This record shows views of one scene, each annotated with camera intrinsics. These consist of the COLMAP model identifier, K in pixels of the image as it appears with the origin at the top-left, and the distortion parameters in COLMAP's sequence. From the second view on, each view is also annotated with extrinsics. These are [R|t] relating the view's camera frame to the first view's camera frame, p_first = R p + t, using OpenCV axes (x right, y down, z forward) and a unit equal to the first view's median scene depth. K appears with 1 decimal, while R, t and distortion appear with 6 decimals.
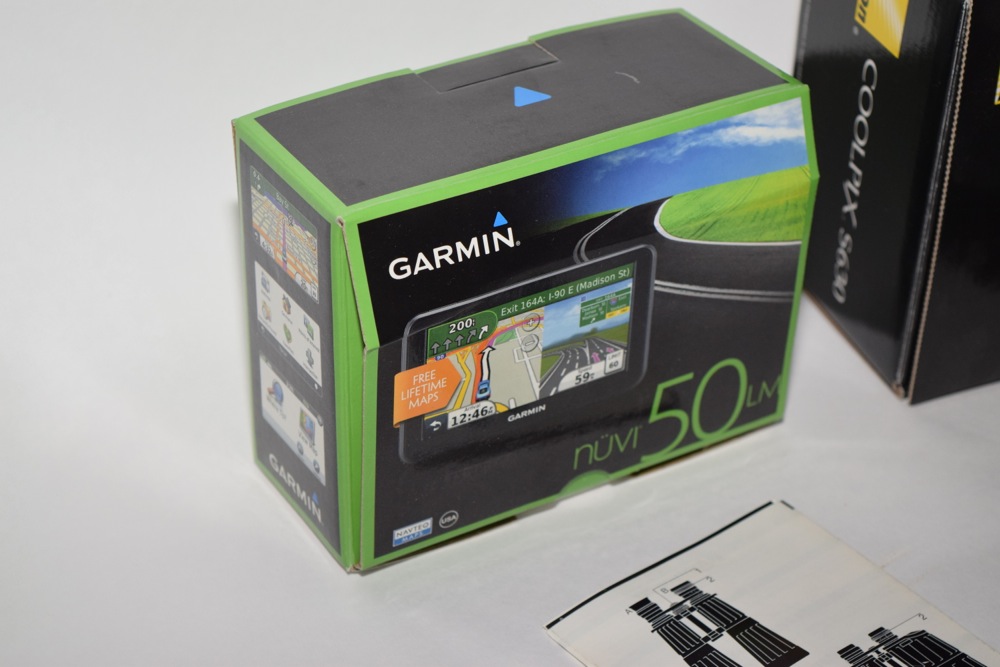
lens RADIAL K [[2236.0, 0, 498.8], [0, 2236.0, 336.2], [0, 0, 1]] dist [0.077342, 0.000000]
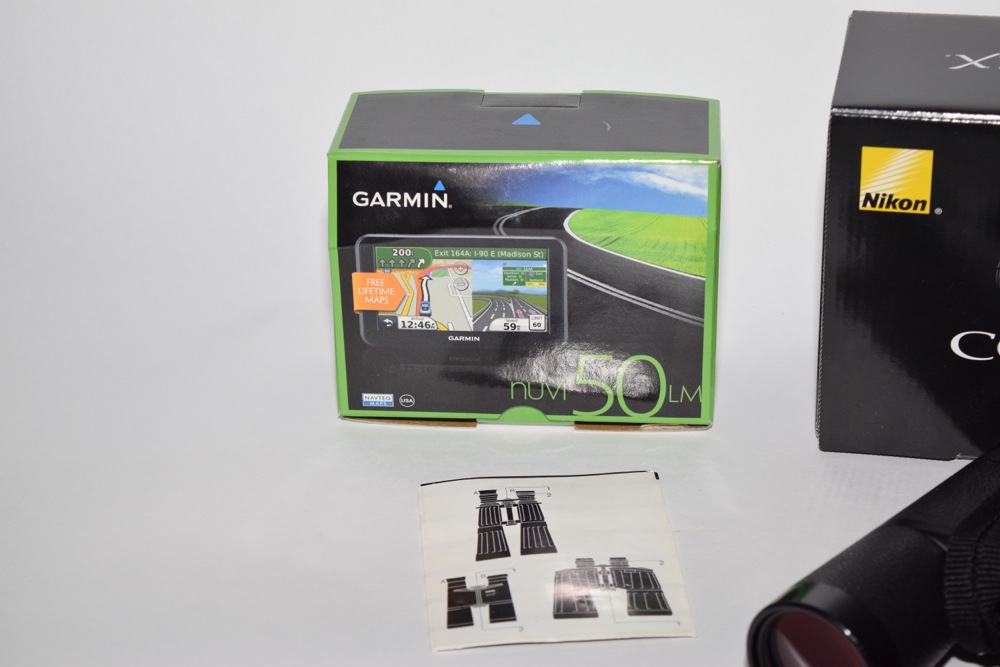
lens RADIAL K [[2236.0, 0, 499.4], [0, 2236.0, 331.5], [0, 0, 1]] dist [0.077342, 0.000000]
pose [[0.819153, 0.250331, -0.516064, 0.756935], [-0.296804, 0.954906, -0.007916, 0.035124], [0.490811, 0.159654, 0.856513, -0.184811]]
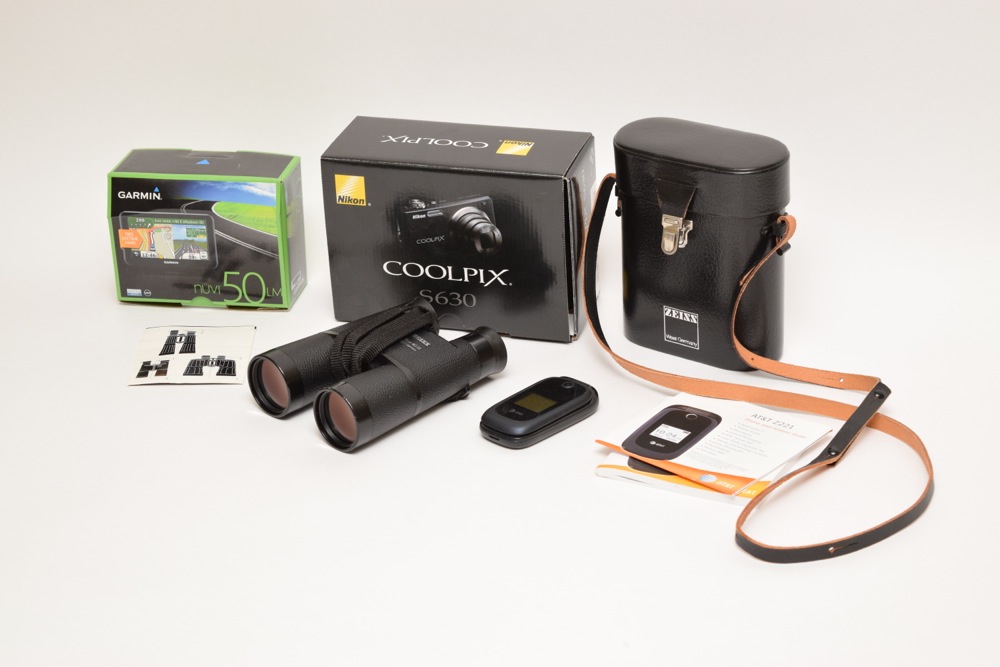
lens RADIAL K [[2236.0, 0, 499.3], [0, 2236.0, 333.4], [0, 0, 1]] dist [0.077342, 0.000000]
pose [[0.774567, 0.241675, -0.584498, 2.152486], [-0.328715, 0.943329, -0.045566, 0.117528], [0.540362, 0.227427, 0.810114, -1.182973]]
